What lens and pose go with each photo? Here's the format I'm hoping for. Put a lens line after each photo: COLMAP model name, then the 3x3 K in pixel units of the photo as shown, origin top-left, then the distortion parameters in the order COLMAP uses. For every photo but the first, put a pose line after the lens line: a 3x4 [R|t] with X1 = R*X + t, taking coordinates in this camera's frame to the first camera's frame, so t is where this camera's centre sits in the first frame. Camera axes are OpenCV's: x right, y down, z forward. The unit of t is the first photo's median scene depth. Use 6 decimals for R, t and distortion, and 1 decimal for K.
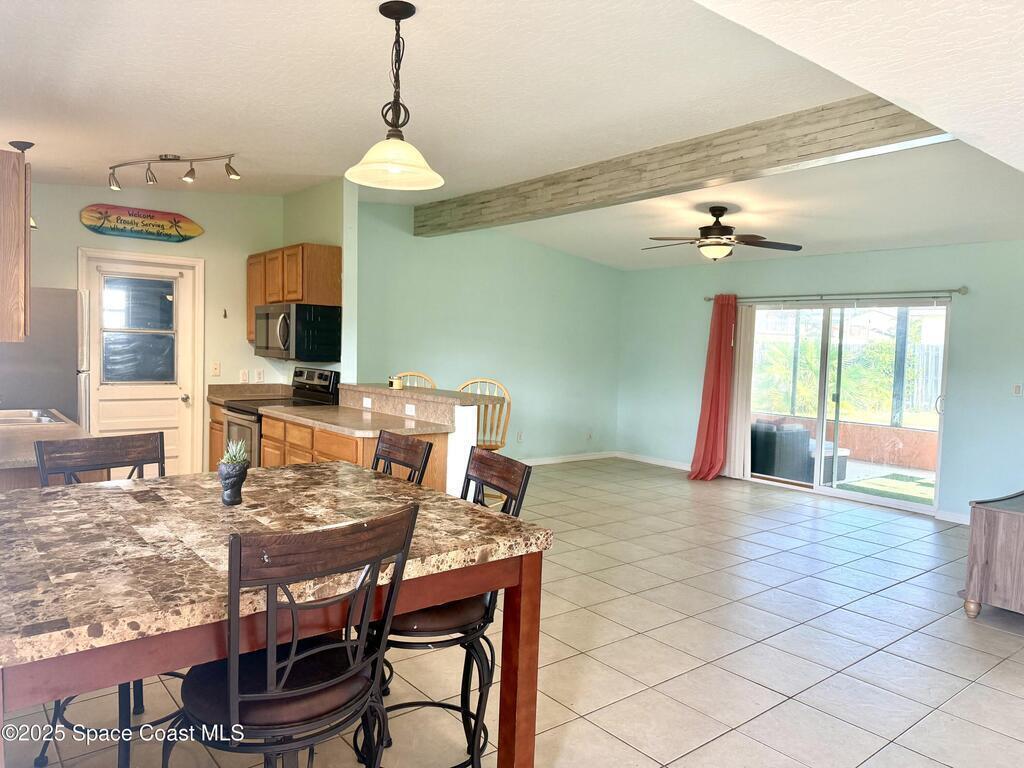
lens RADIAL K [[716.1, 0, 515.2], [0, 716.1, 379.2], [0, 0, 1]] dist [0.109255, -0.184950]
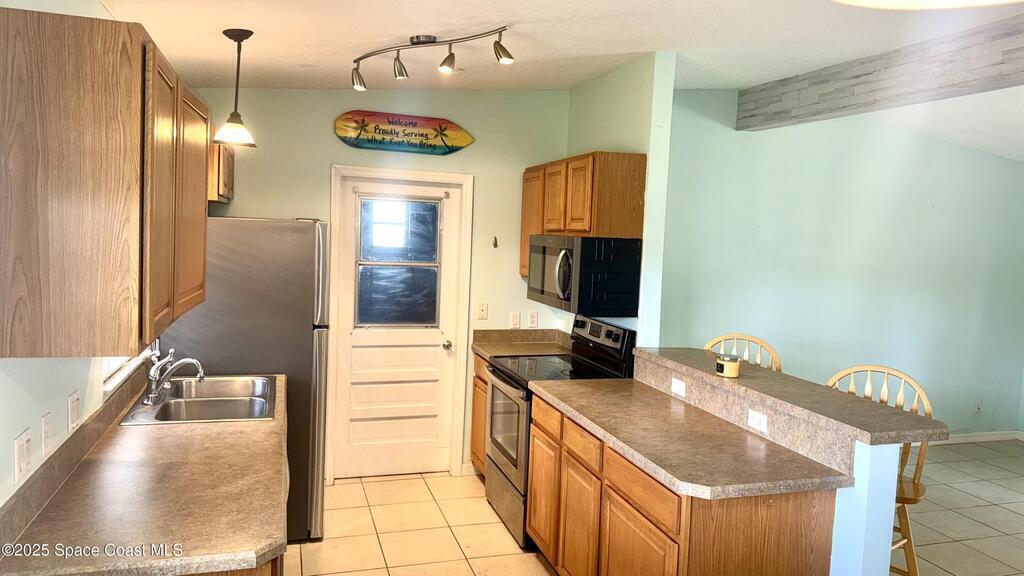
lens RADIAL K [[715.3, 0, 513.8], [0, 715.3, 290.5], [0, 0, 1]] dist [0.129231, -0.191442]
pose [[0.930872, 0.041429, -0.362989, -0.100034], [-0.032212, 0.998987, 0.031412, -0.068162], [0.363923, -0.017548, 0.931264, 0.295068]]
